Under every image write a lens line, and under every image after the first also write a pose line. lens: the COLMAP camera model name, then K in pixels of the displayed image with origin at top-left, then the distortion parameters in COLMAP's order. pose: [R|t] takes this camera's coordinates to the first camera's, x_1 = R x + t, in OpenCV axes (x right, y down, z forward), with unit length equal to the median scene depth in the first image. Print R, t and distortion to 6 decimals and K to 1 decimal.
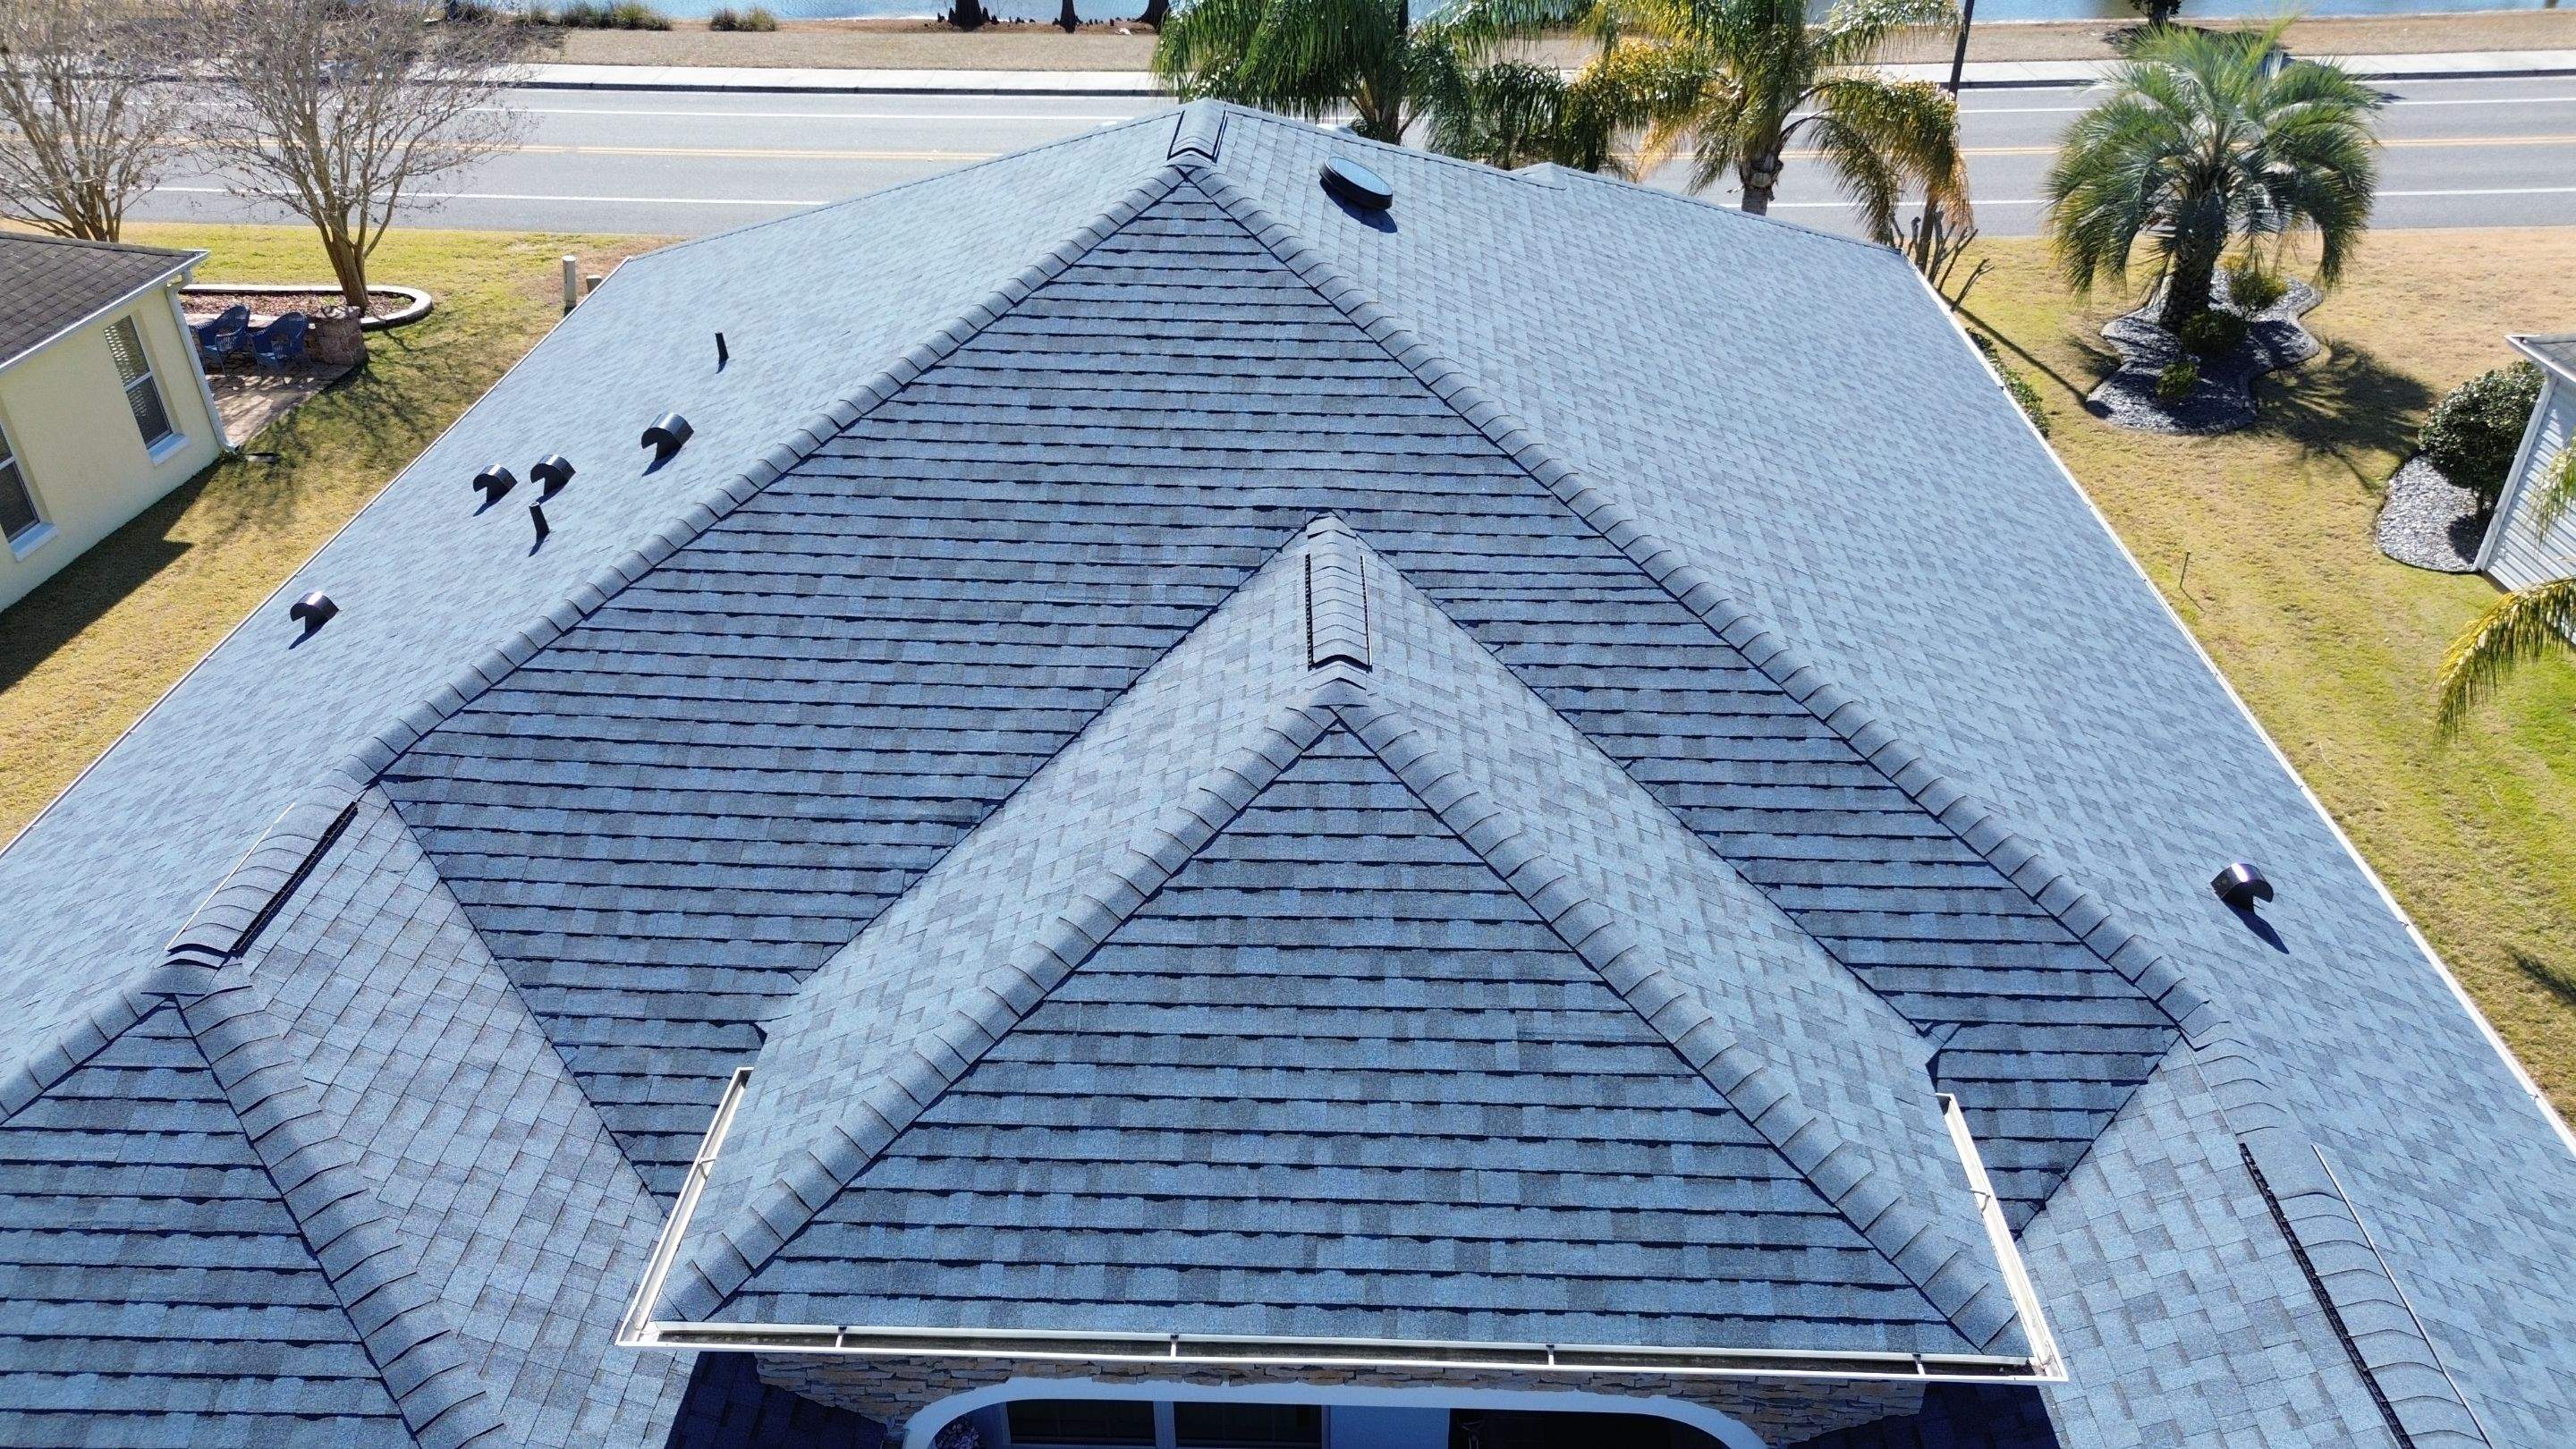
lens RADIAL K [[1823.5, 0, 1300.5], [0, 1823.5, 719.0], [0, 0, 1]] dist [0.069179, -0.072519]
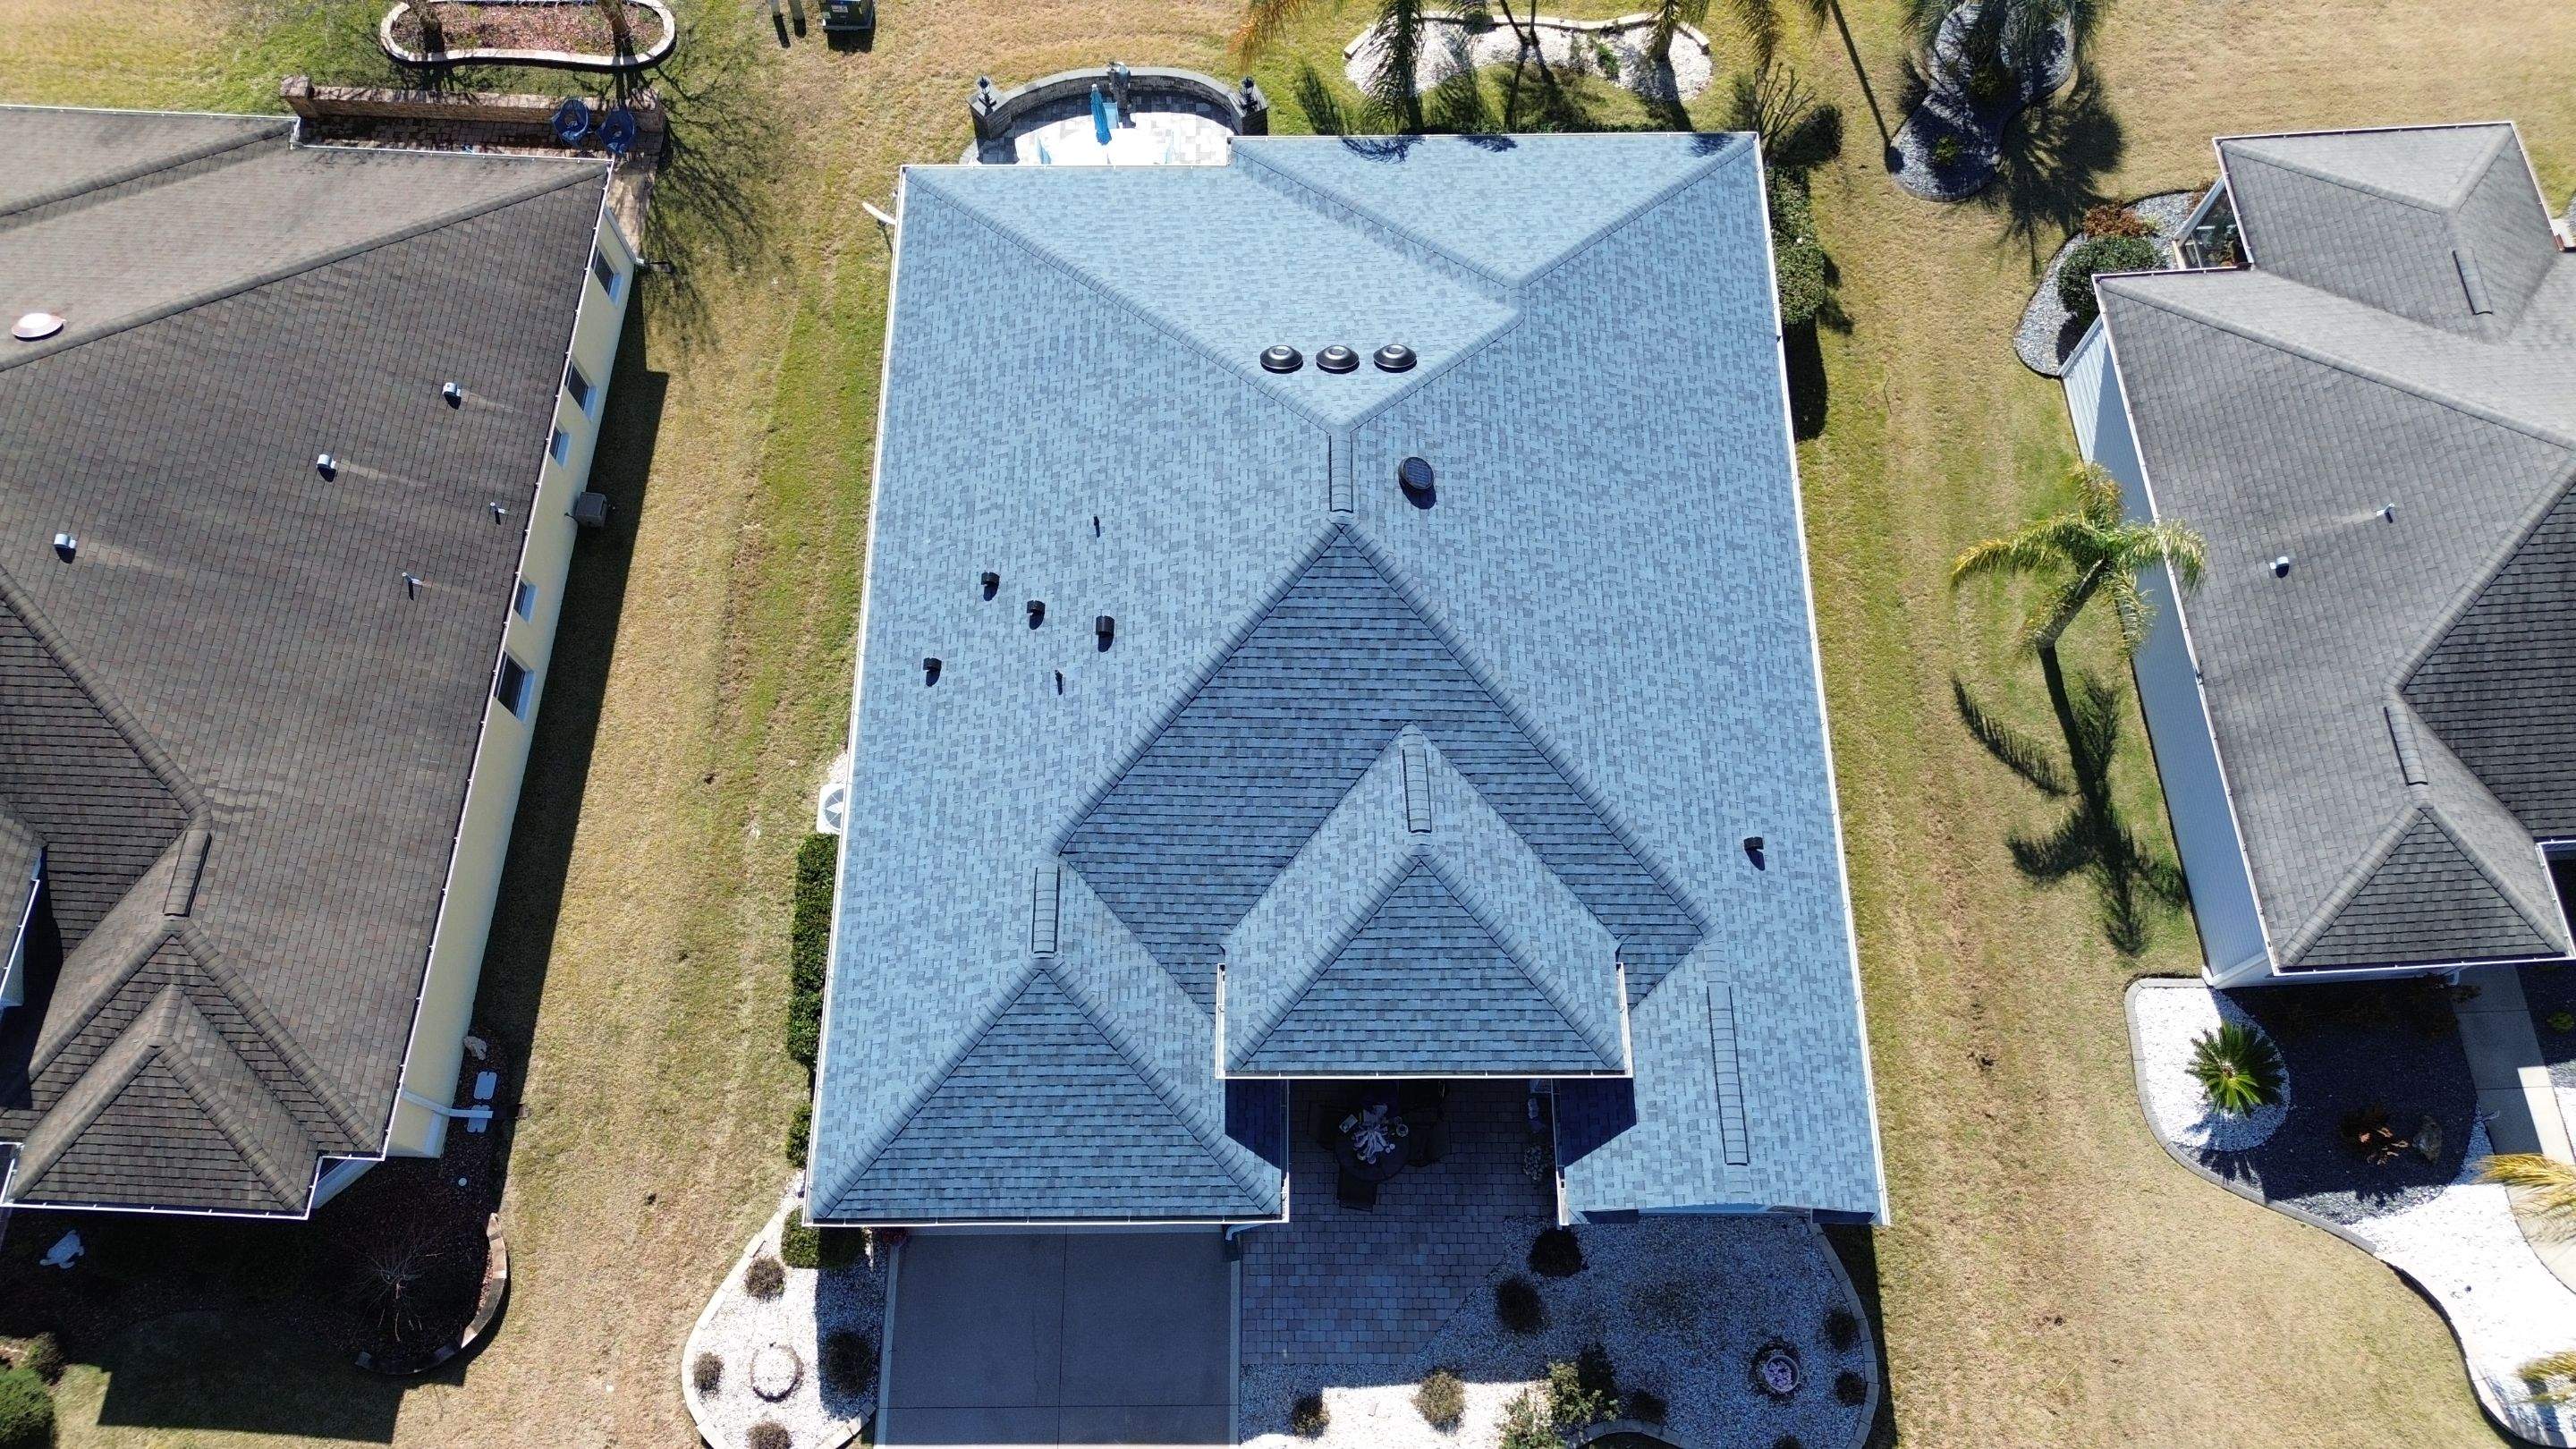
lens RADIAL K [[1823.5, 0, 1299.3], [0, 1823.5, 709.9], [0, 0, 1]] dist [0.069179, -0.072519]
pose [[0.999309, -0.033718, 0.015642, -0.189484], [0.018528, 0.816683, 0.576789, -1.692908], [-0.032223, -0.576100, 0.816744, -1.081694]]
